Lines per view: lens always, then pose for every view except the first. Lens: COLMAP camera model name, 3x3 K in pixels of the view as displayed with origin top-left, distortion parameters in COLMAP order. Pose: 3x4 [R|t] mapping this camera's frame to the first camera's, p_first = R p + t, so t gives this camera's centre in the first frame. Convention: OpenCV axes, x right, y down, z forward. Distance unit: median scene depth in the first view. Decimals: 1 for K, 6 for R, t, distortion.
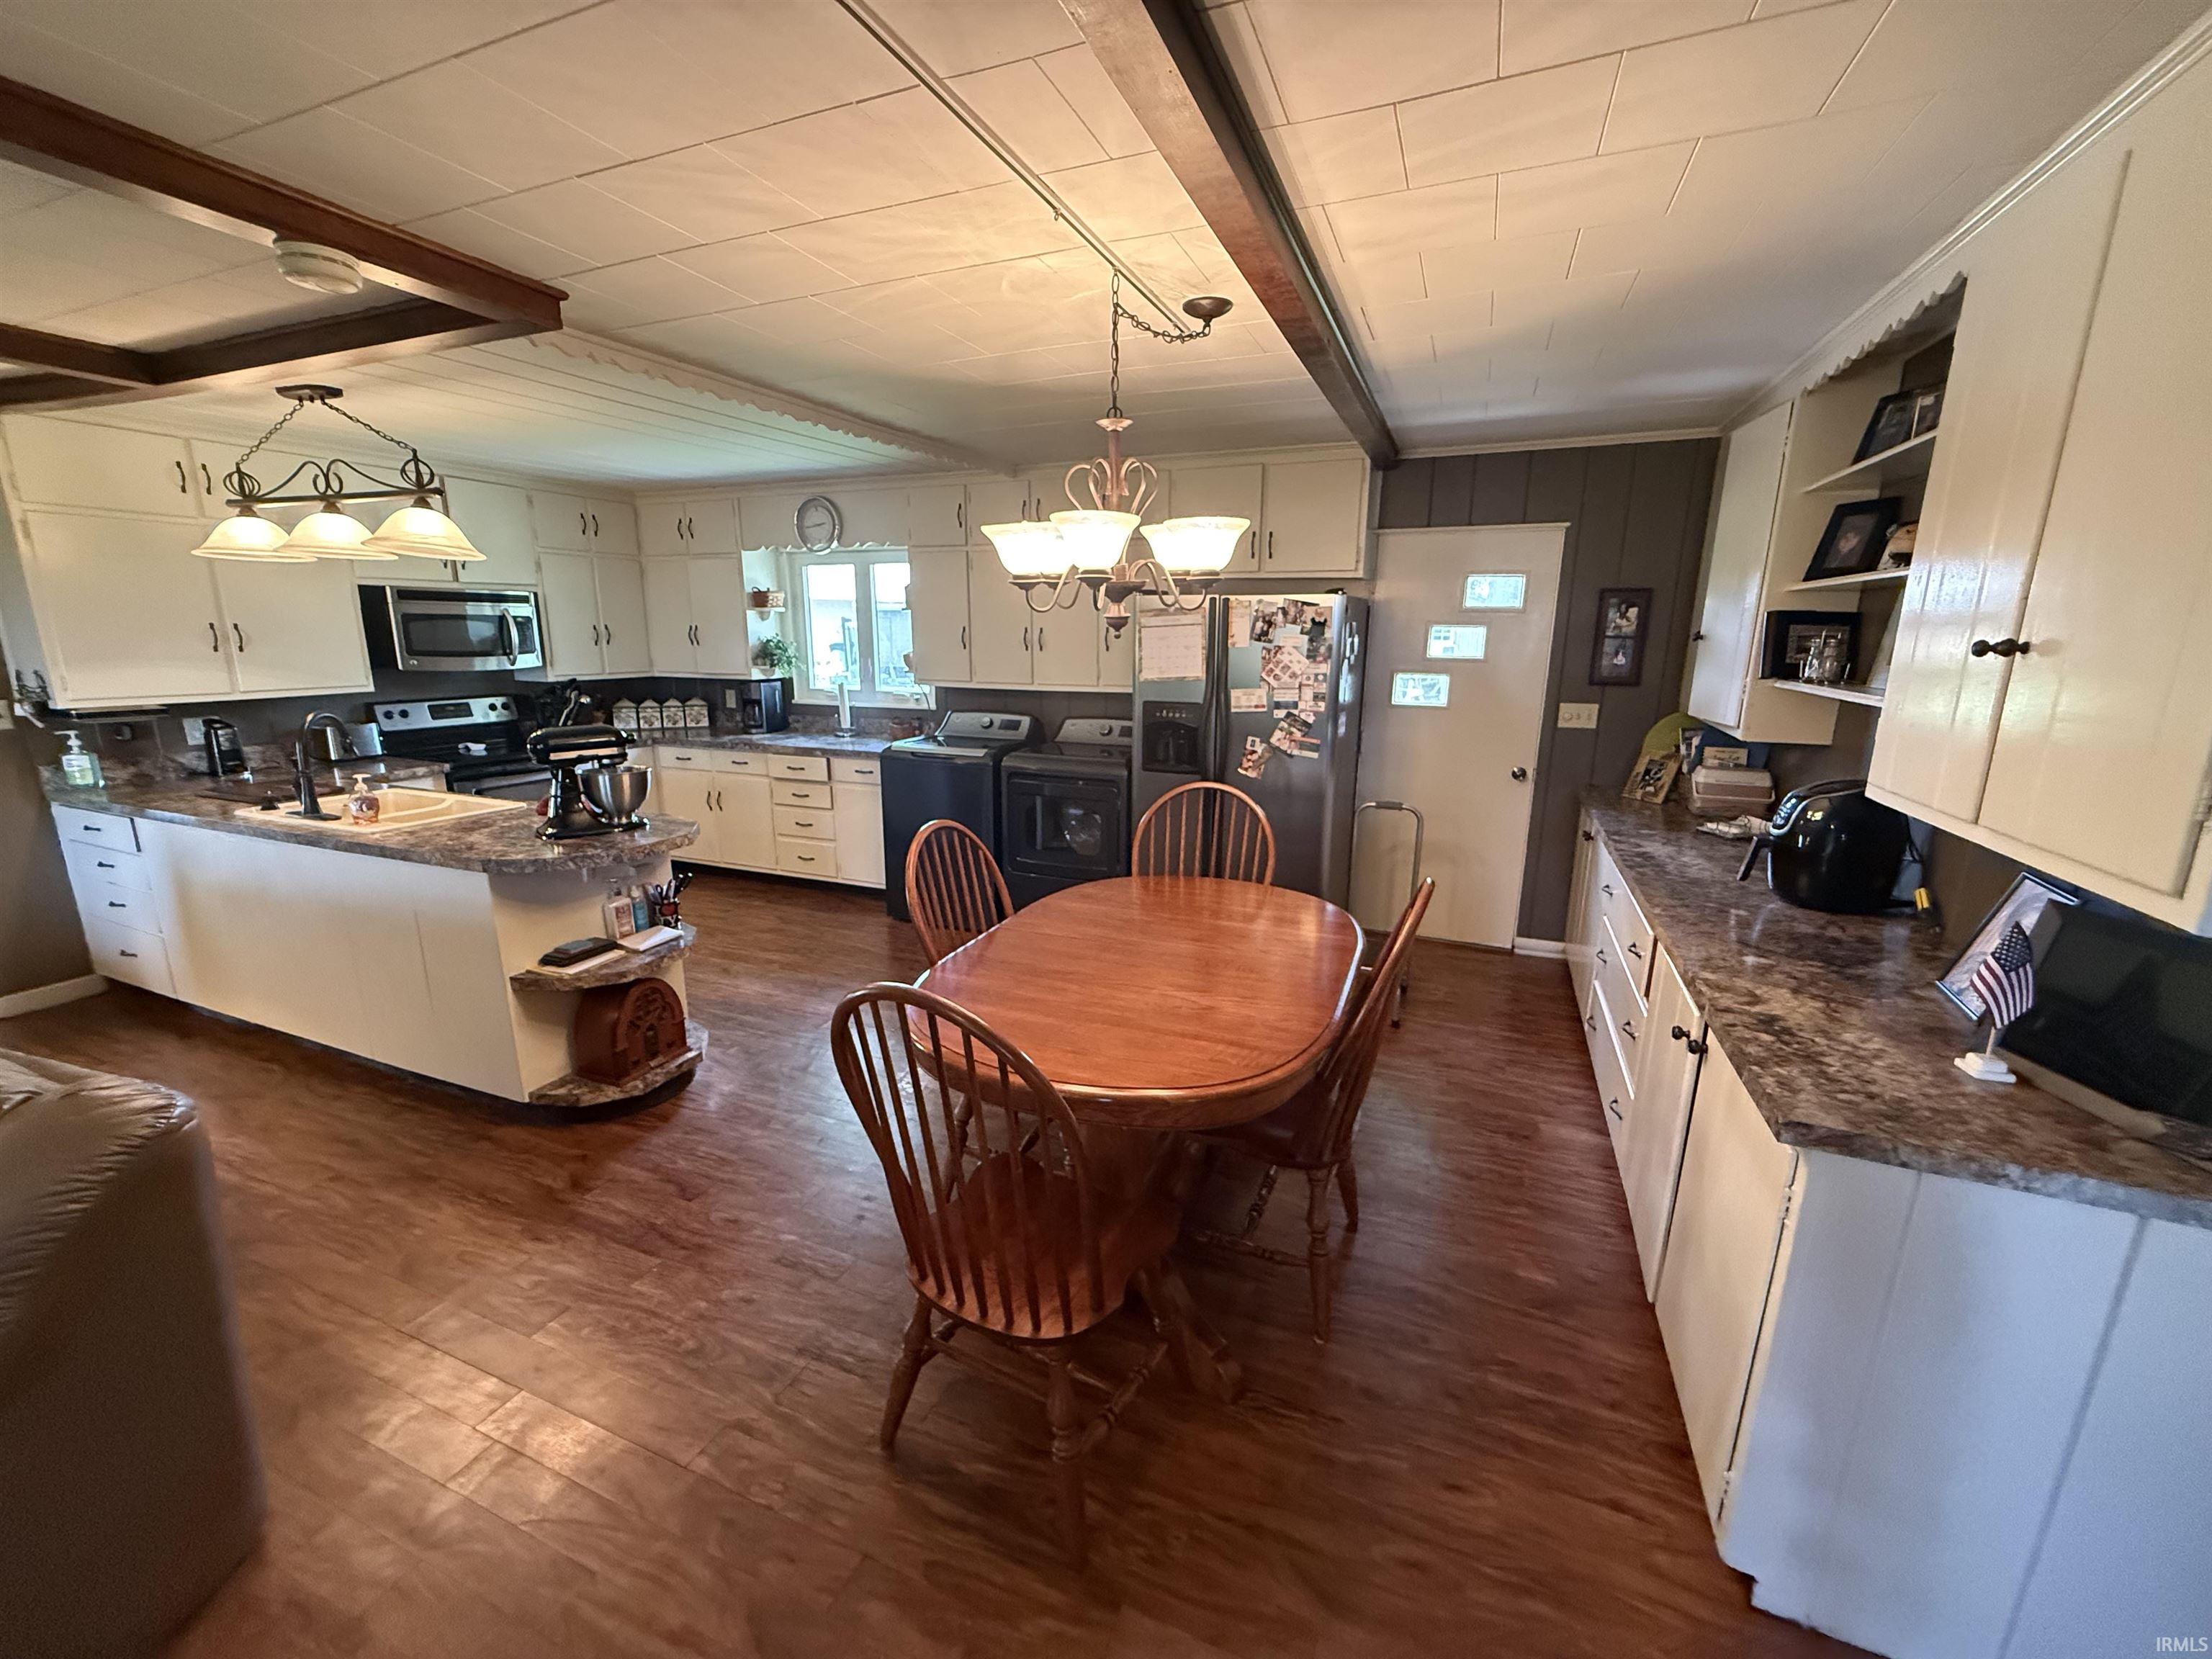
lens RADIAL K [[881.2, 0, 1103.7], [0, 881.2, 828.9], [0, 0, 1]] dist [0.001395, 0.000036]
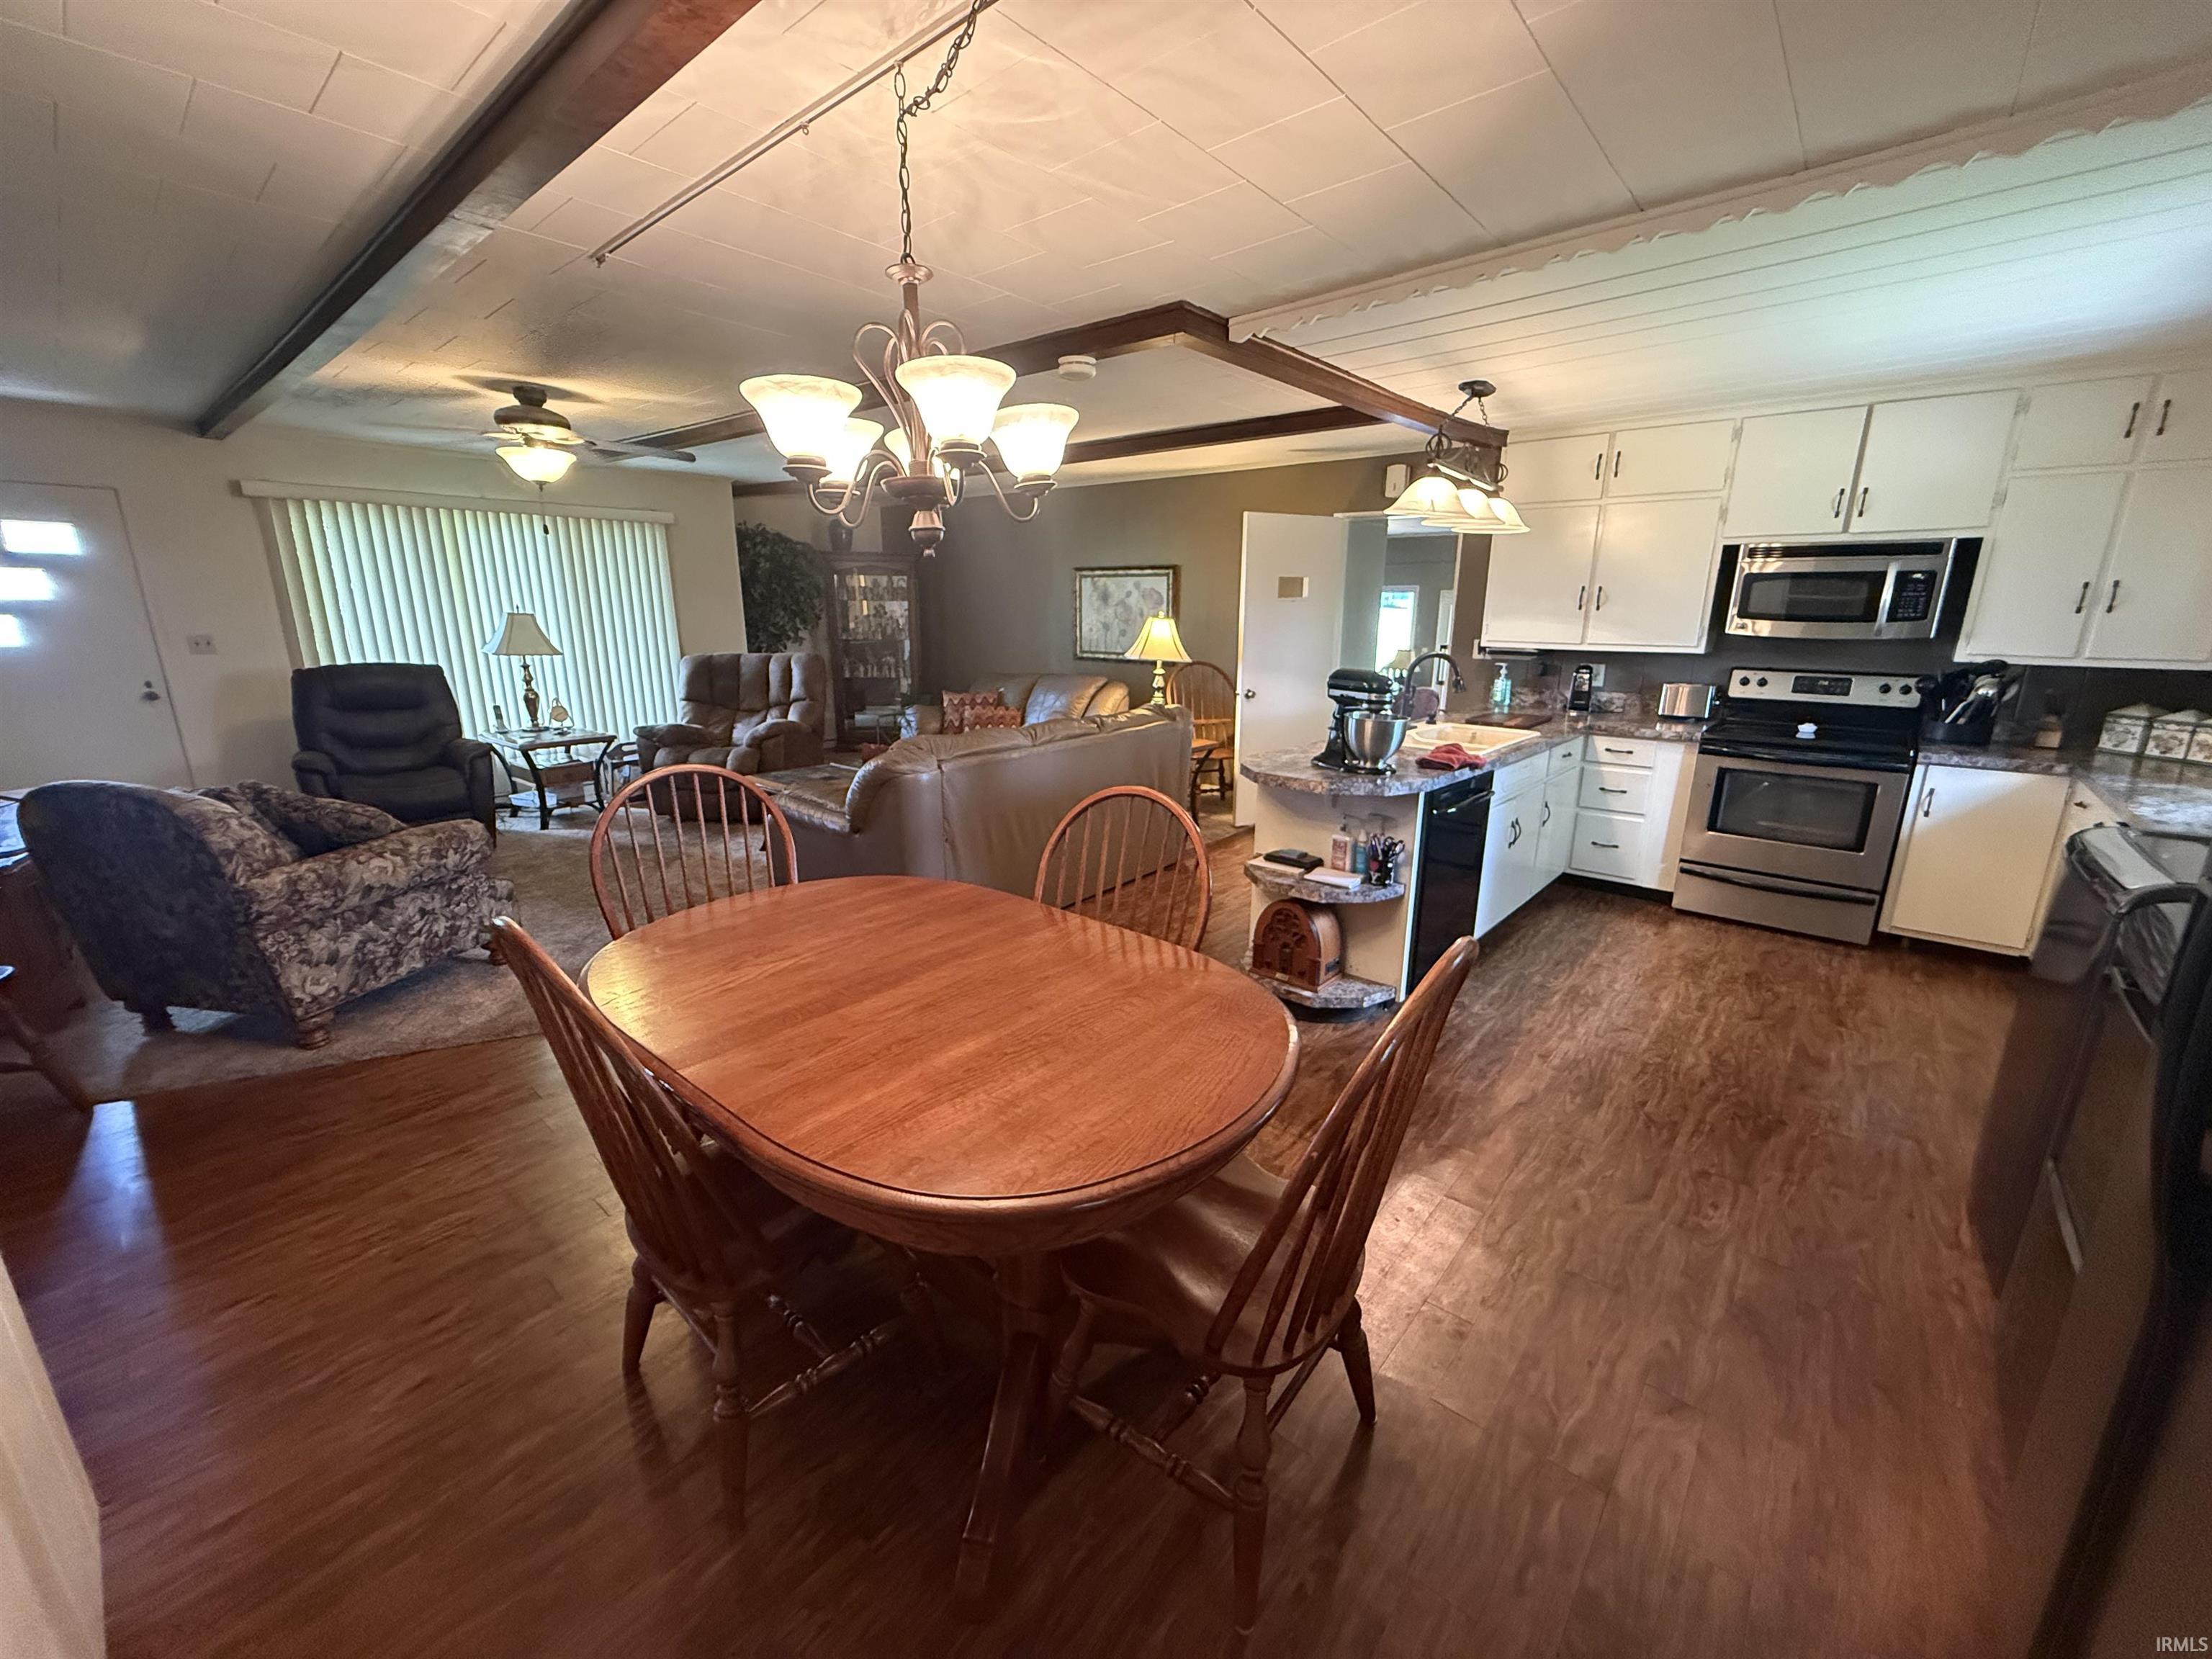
lens RADIAL K [[881.2, 0, 1104.0], [0, 881.2, 832.3], [0, 0, 1]] dist [0.001395, 0.000036]
pose [[-0.311524, 0.232160, -0.921442, 0.276315], [-0.217506, 0.926529, 0.306977, -0.099163], [0.925010, 0.296049, -0.238140, 0.522447]]
